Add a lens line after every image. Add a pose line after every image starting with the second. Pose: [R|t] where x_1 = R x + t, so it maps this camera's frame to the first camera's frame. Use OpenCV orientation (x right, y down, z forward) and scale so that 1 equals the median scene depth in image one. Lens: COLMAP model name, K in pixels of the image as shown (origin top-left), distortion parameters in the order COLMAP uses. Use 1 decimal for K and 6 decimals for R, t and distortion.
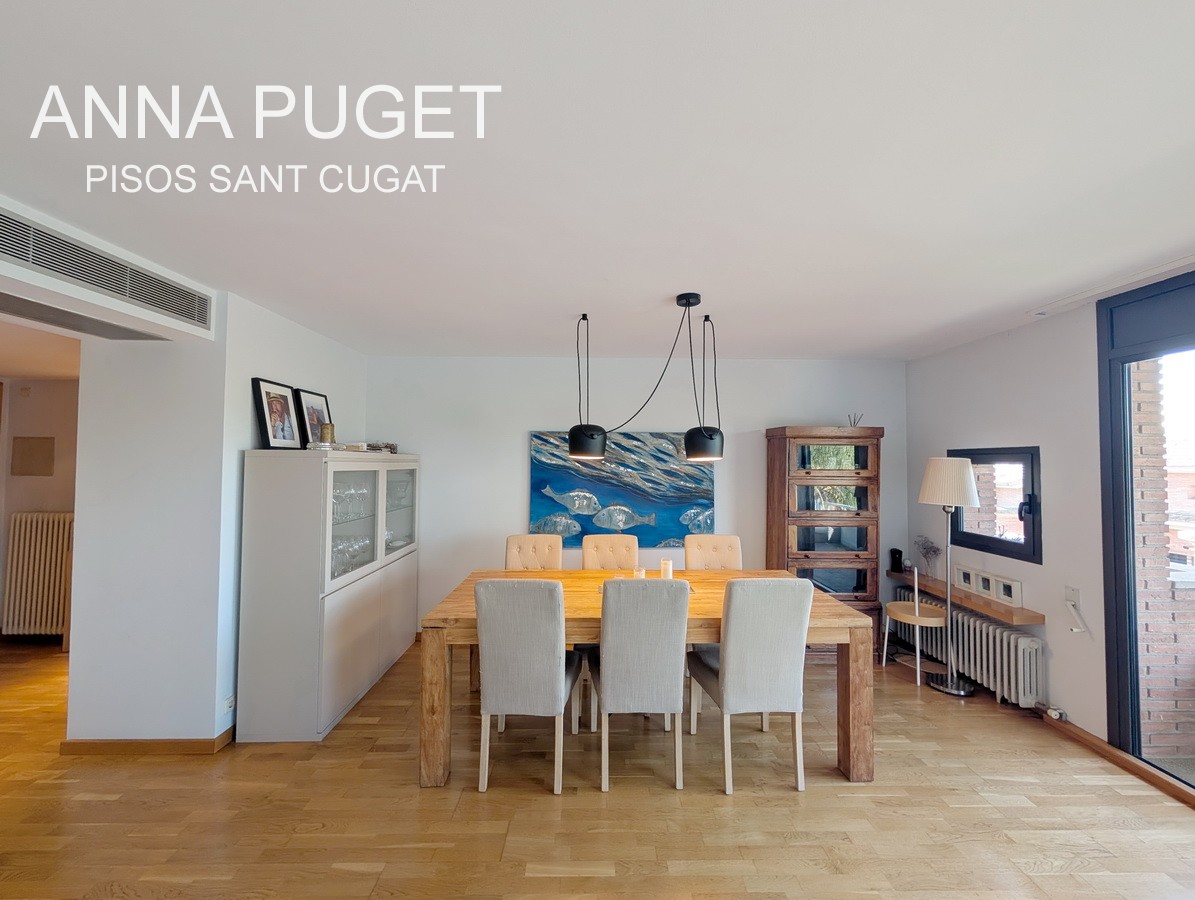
lens RADIAL K [[456.0, 0, 604.1], [0, 456.0, 447.5], [0, 0, 1]] dist [-0.001222, -0.000047]
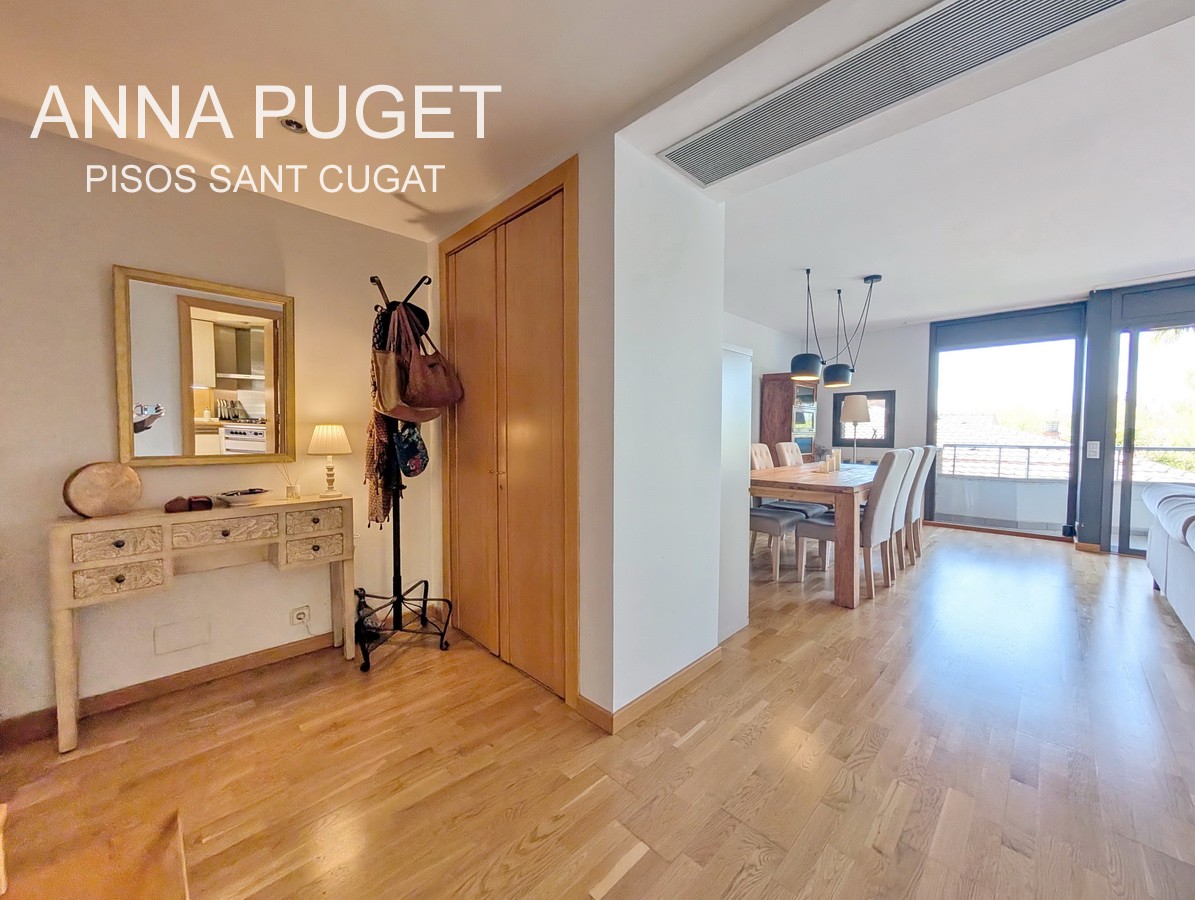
lens RADIAL K [[456.0, 0, 604.1], [0, 456.0, 447.5], [0, 0, 1]] dist [-0.001222, -0.000047]
pose [[0.713540, -0.028216, 0.700046, -1.411012], [-0.018516, 0.998080, 0.059102, 0.156627], [-0.700370, -0.055134, 0.711648, 0.444988]]
